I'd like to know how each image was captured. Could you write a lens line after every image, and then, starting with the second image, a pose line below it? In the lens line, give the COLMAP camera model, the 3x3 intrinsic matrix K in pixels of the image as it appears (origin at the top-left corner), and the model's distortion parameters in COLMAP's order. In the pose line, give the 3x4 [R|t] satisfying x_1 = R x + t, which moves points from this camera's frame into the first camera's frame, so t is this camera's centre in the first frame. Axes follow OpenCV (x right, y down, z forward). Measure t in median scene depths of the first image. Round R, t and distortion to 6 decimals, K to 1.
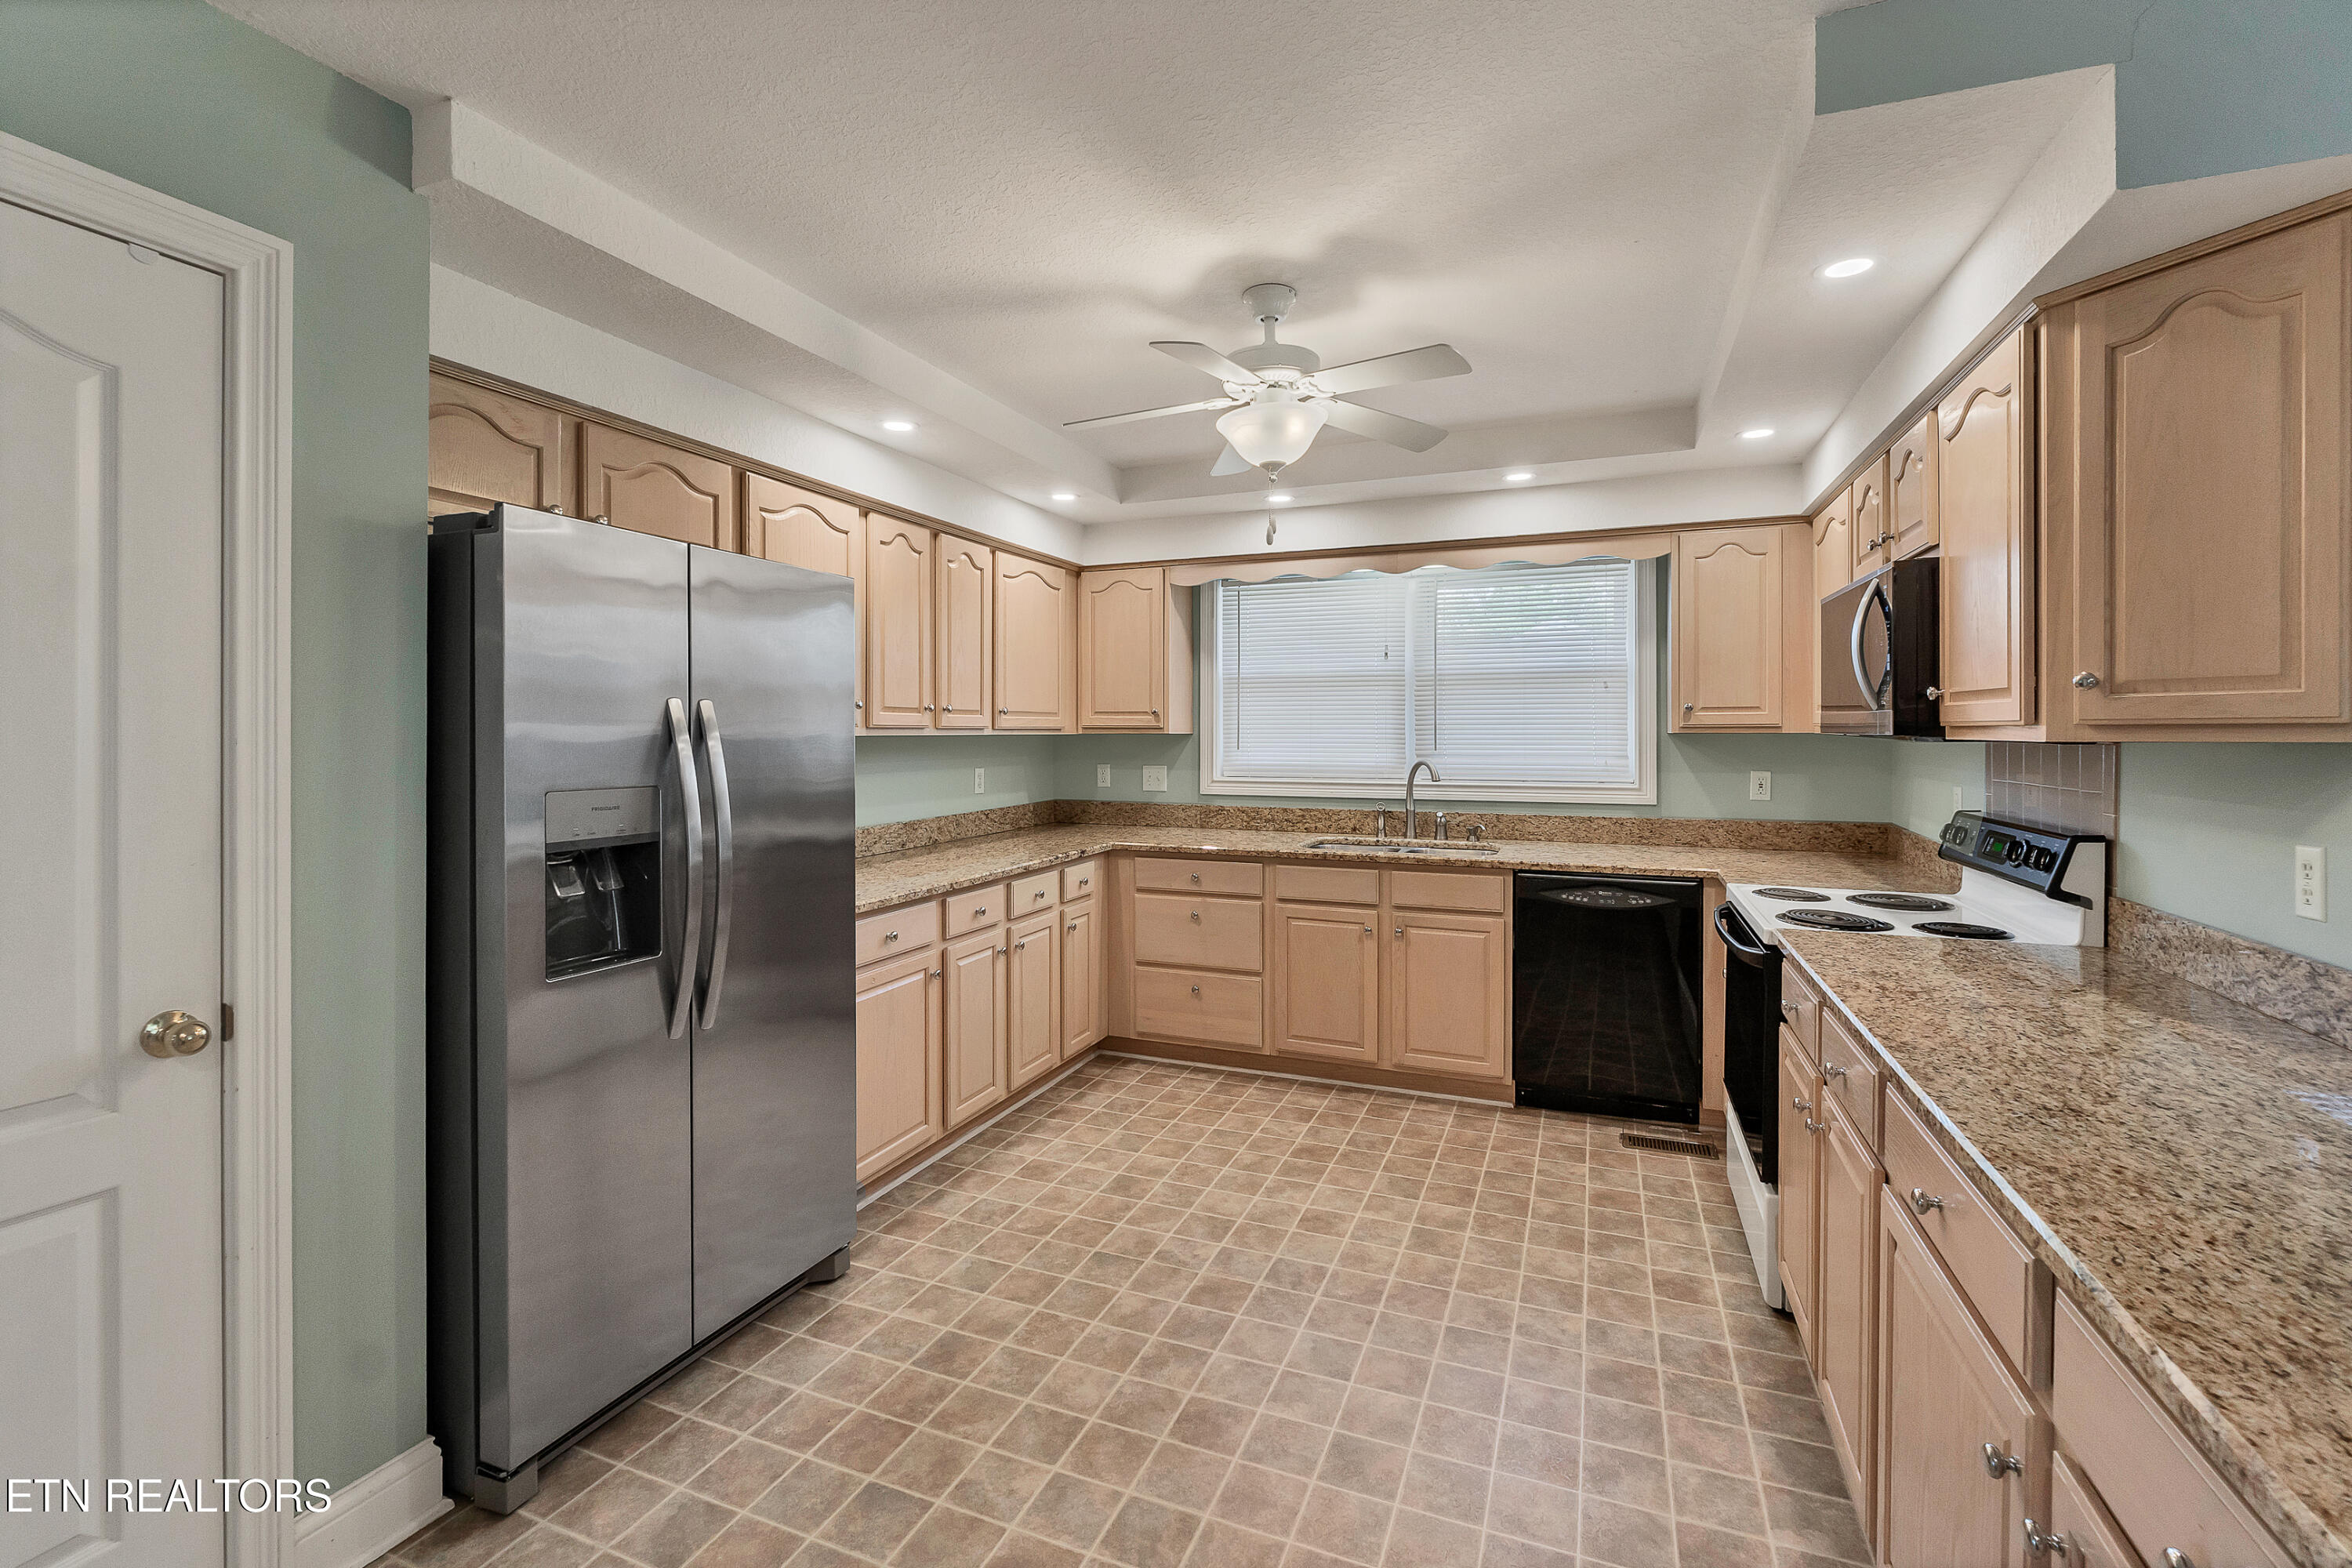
lens RADIAL K [[1026.4, 0, 1180.2], [0, 1026.4, 742.7], [0, 0, 1]] dist [-0.001221, 0.000083]
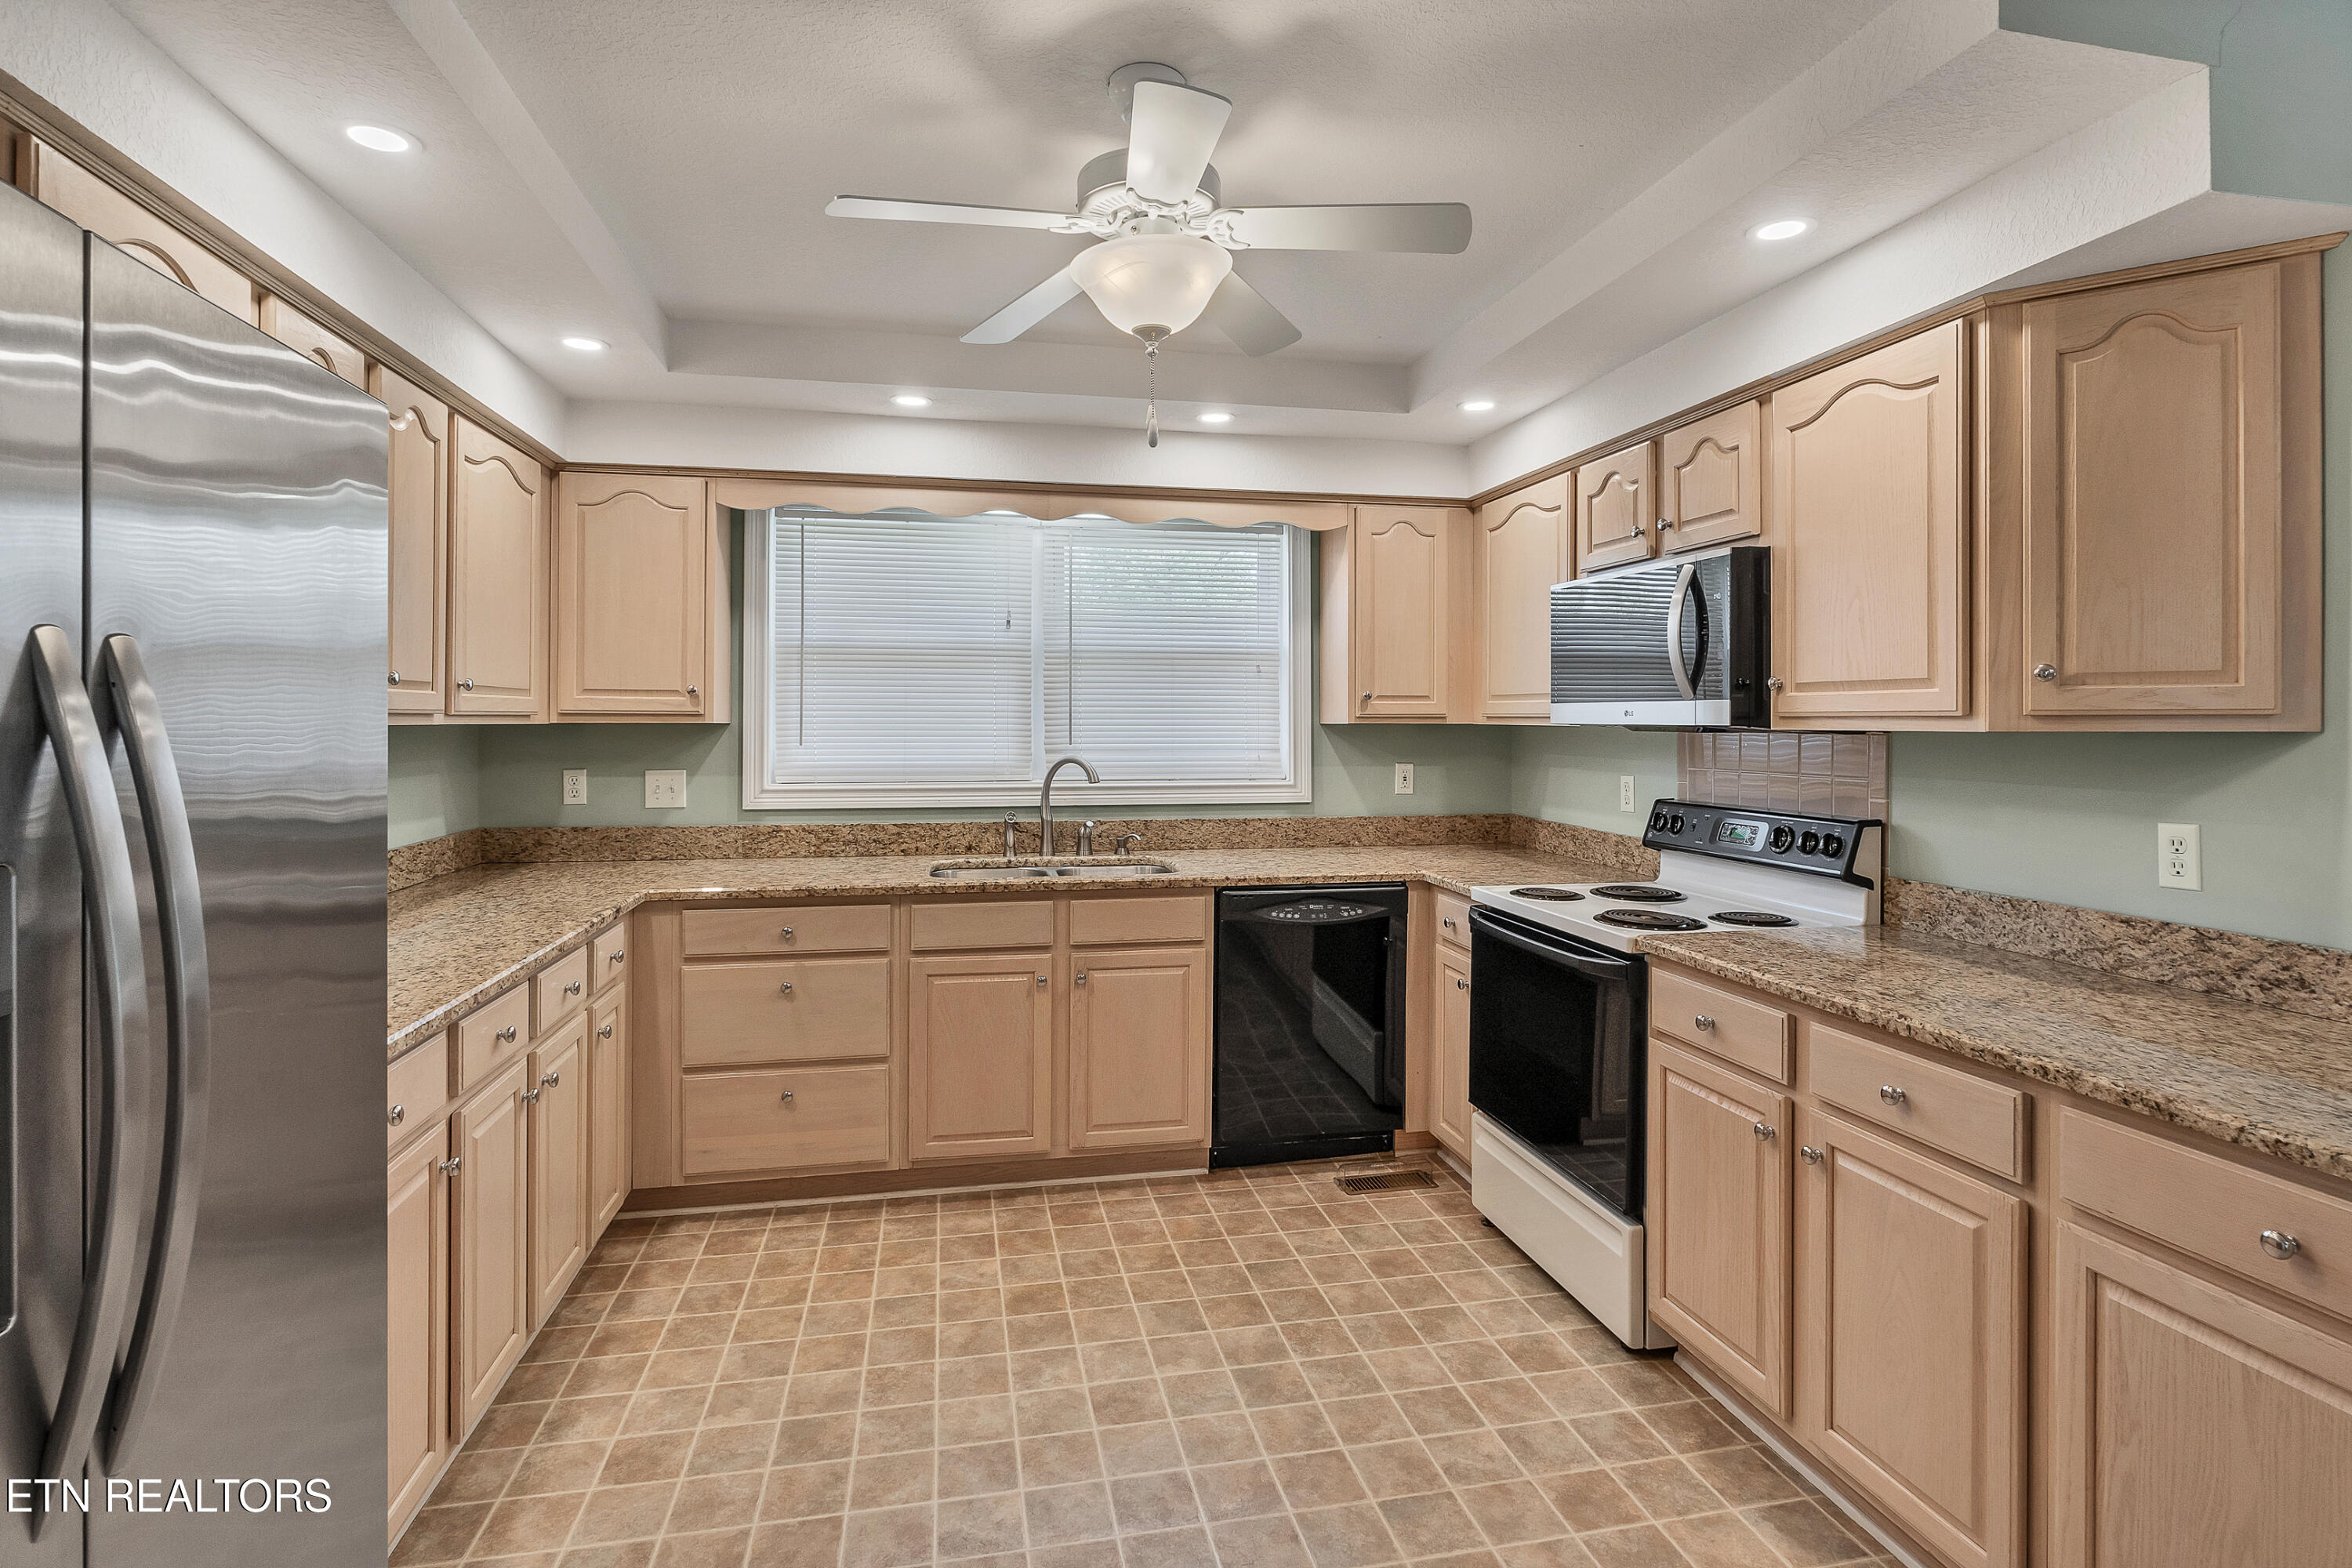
lens RADIAL K [[1148.6, 0, 1176.2], [0, 1148.6, 723.5], [0, 0, 1]] dist [-0.003526, -0.000229]
pose [[0.831987, 0.001915, 0.554792, -0.215781], [0.003453, 0.999957, -0.008630, -0.001108], [-0.554785, 0.009095, 0.831944, 0.238795]]
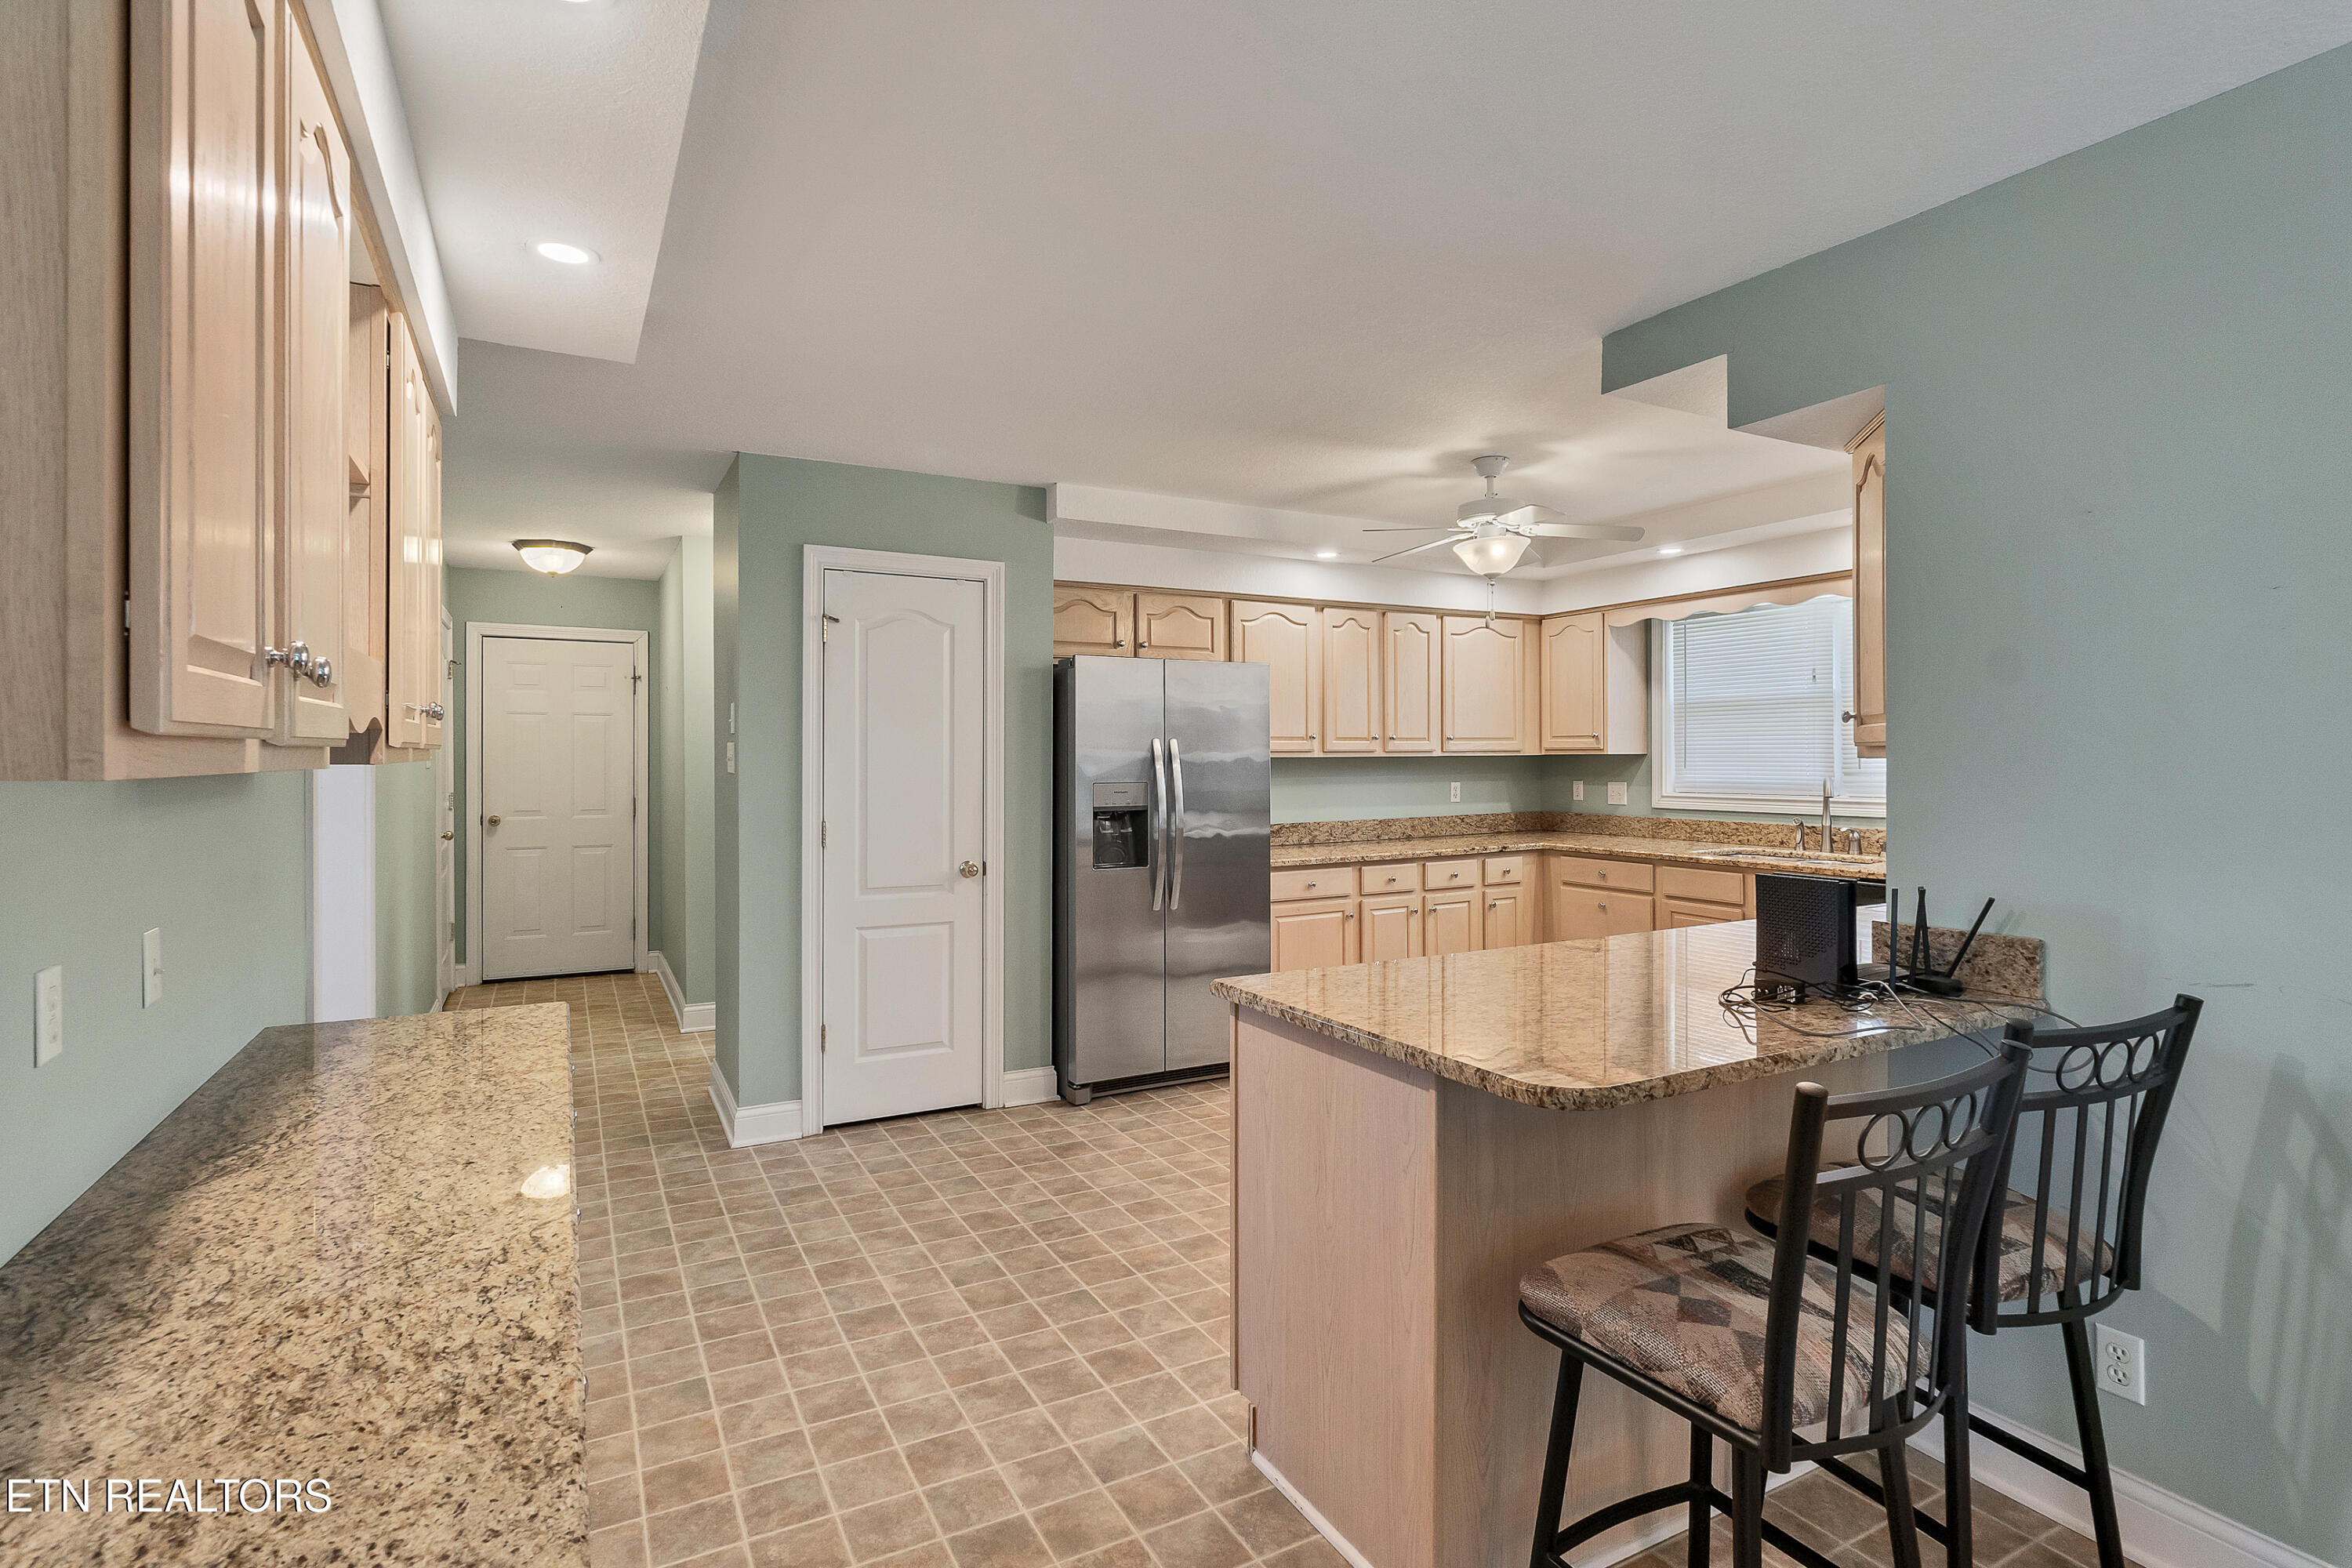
lens RADIAL K [[1150.6, 0, 1177.8], [0, 1150.6, 753.7], [0, 0, 1]] dist [-0.000416, -0.000065]
pose [[0.771941, -0.005857, -0.635667, 0.537574], [-0.000499, 0.999952, -0.009820, 0.004544], [0.635694, 0.007898, 0.771901, -0.387676]]
